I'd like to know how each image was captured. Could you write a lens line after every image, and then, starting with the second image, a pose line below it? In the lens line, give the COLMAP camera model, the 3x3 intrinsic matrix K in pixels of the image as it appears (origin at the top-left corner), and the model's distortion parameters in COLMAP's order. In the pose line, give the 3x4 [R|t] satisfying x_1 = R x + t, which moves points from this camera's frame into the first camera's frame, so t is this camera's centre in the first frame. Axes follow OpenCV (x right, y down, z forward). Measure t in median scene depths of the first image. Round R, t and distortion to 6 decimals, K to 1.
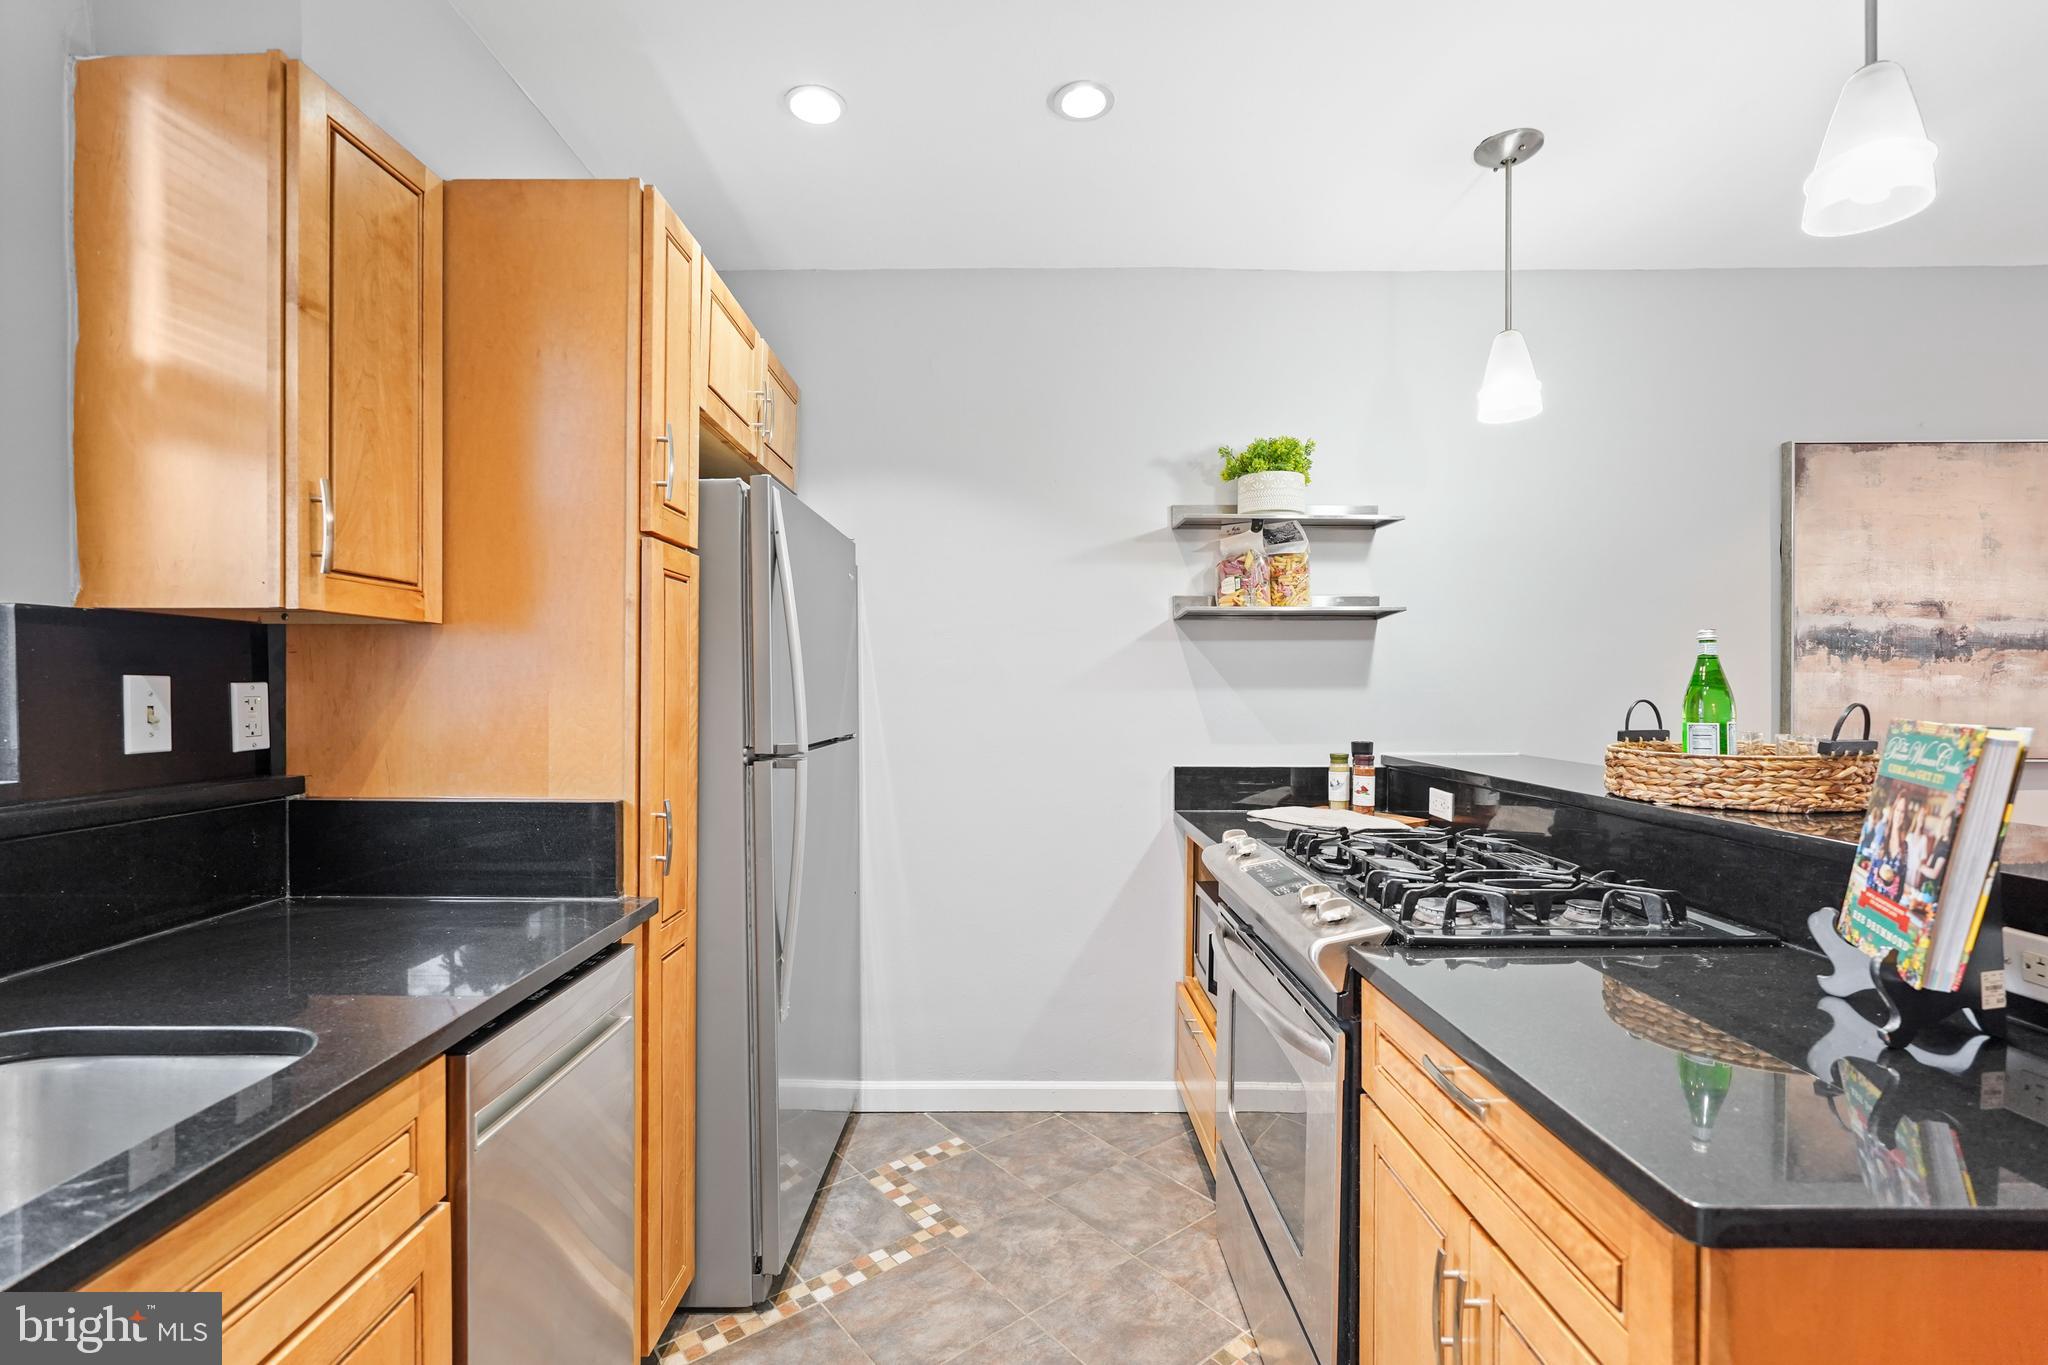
lens RADIAL K [[910.5, 0, 1017.0], [0, 910.5, 697.4], [0, 0, 1]] dist [-0.010123, 0.004594]
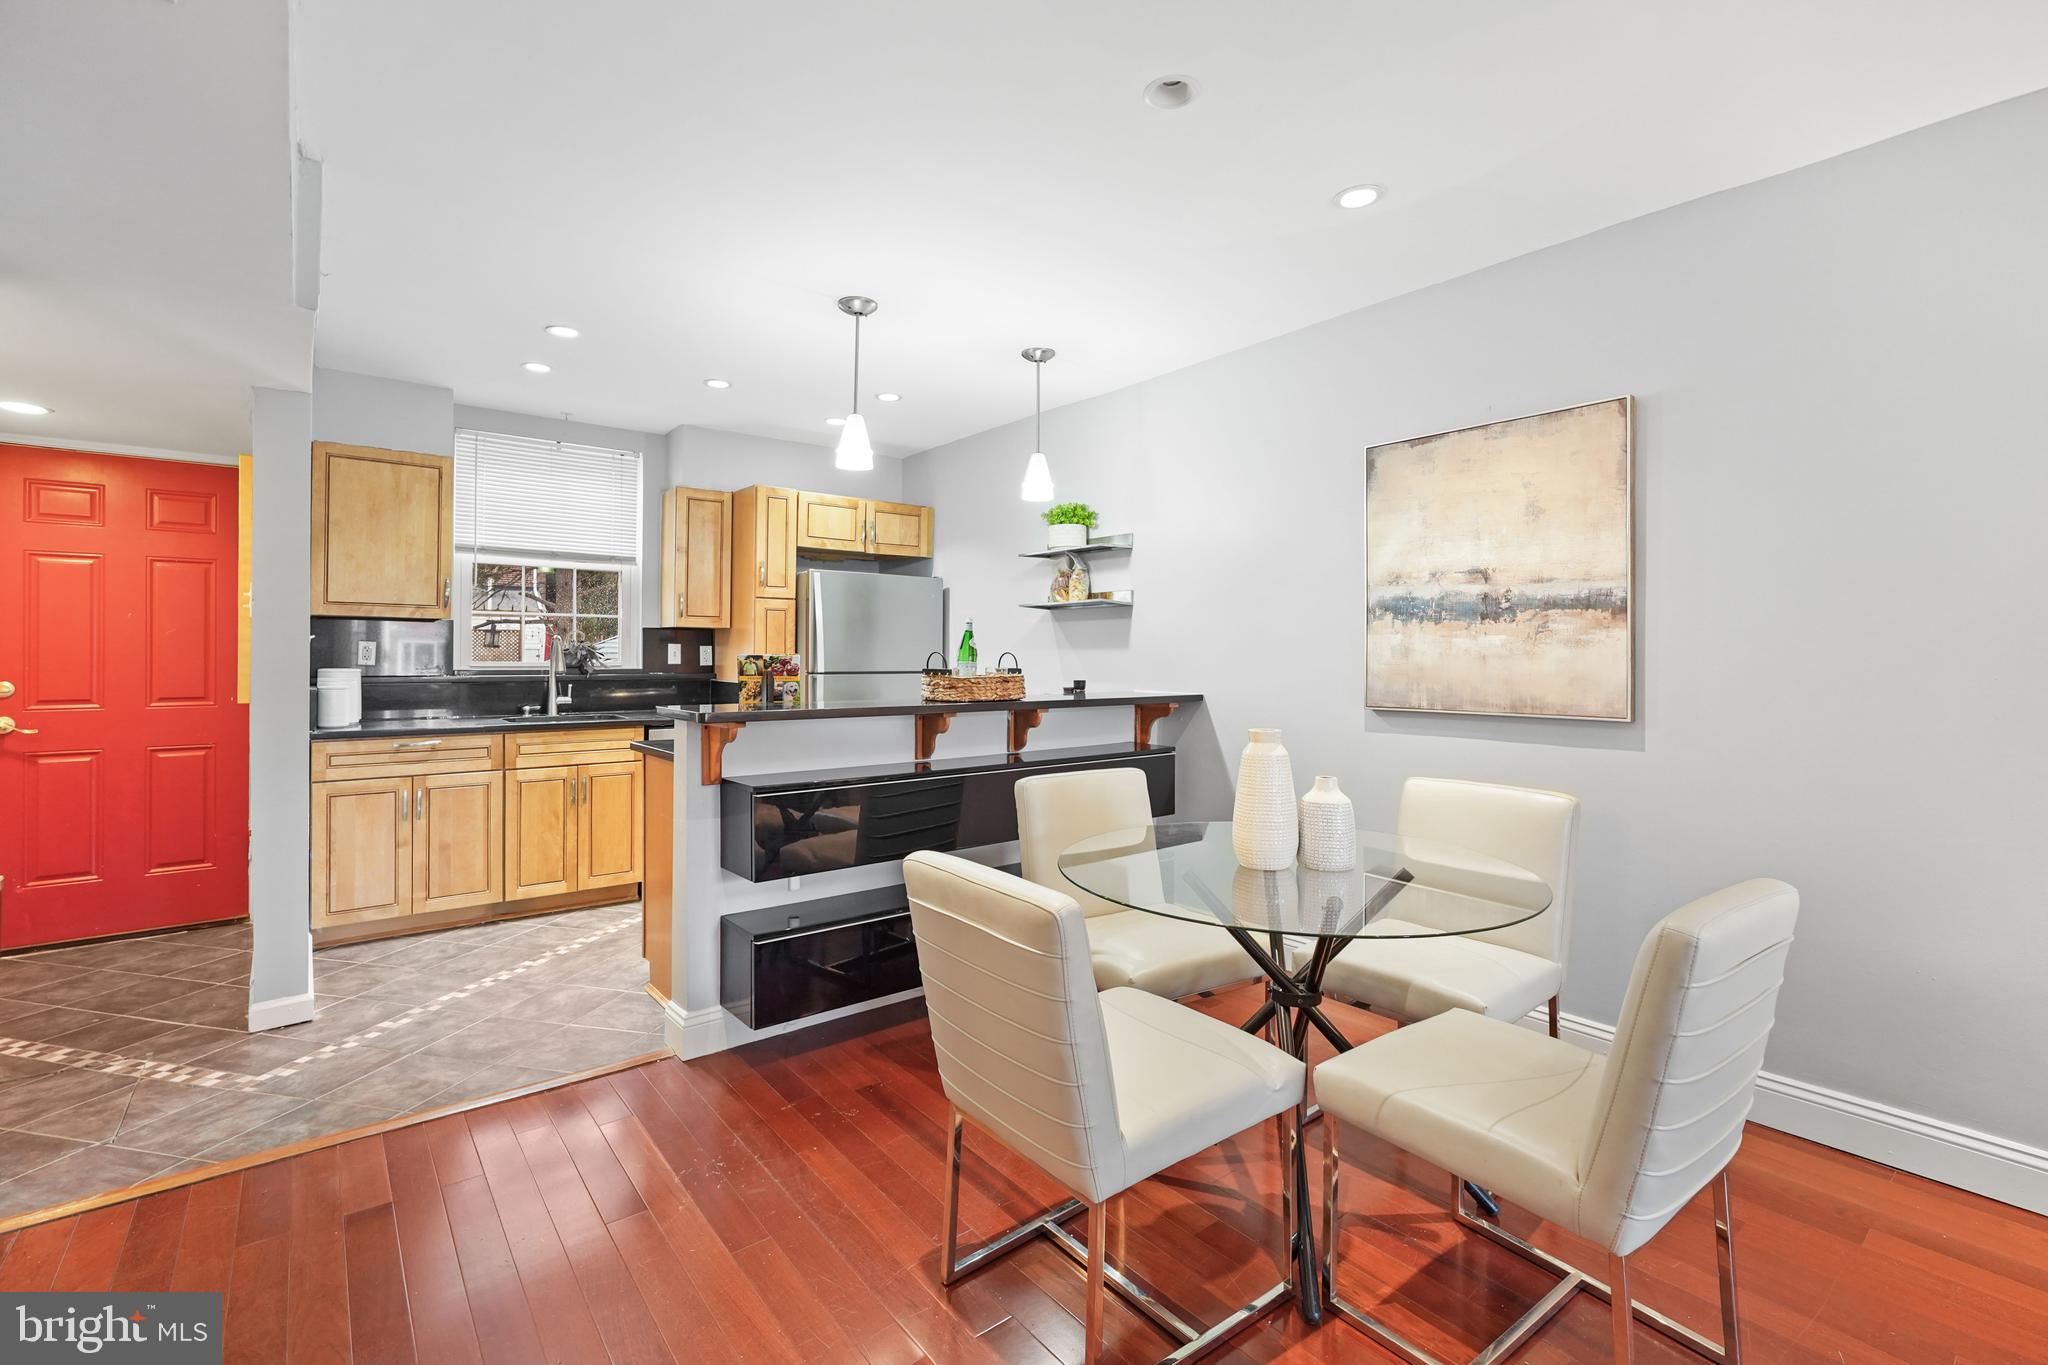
lens RADIAL K [[910.5, 0, 1033.3], [0, 910.5, 652.2], [0, 0, 1]] dist [-0.010123, 0.004594]
pose [[0.627127, 0.000712, -0.778917, 2.007678], [-0.013662, 0.999856, -0.010086, 0.018959], [0.778797, 0.016967, 0.627046, -0.158439]]
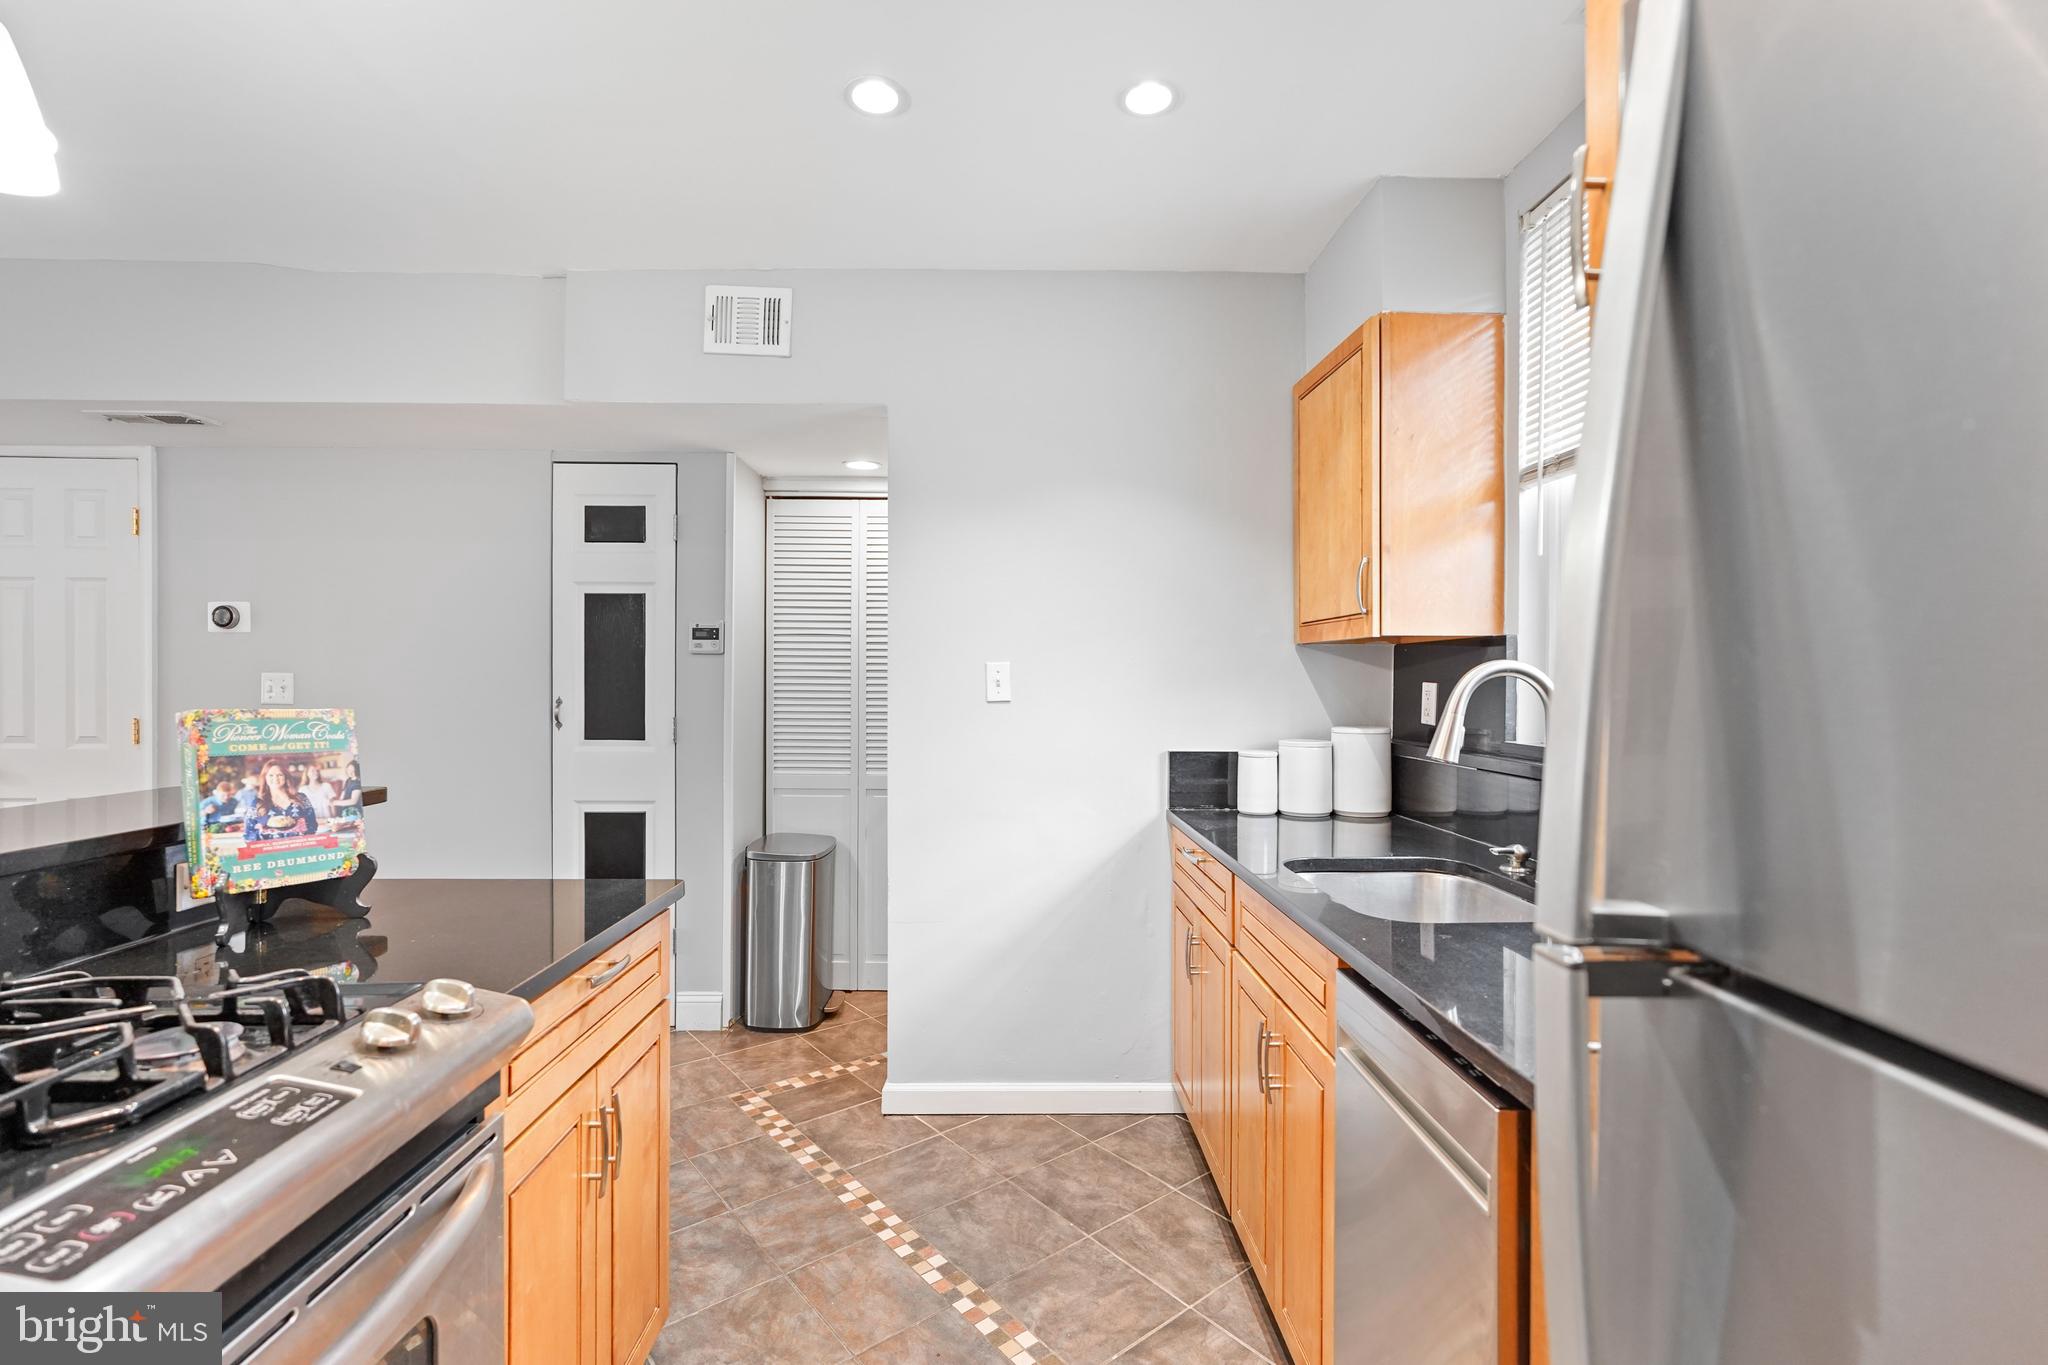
lens RADIAL K [[910.5, 0, 1017.9], [0, 910.5, 672.8], [0, 0, 1]] dist [-0.010123, 0.004594]
pose [[-0.999864, -0.005470, -0.015540, -0.067672], [-0.005538, 0.999975, 0.004304, -0.021653], [0.015516, 0.004390, -0.999870, 1.180408]]
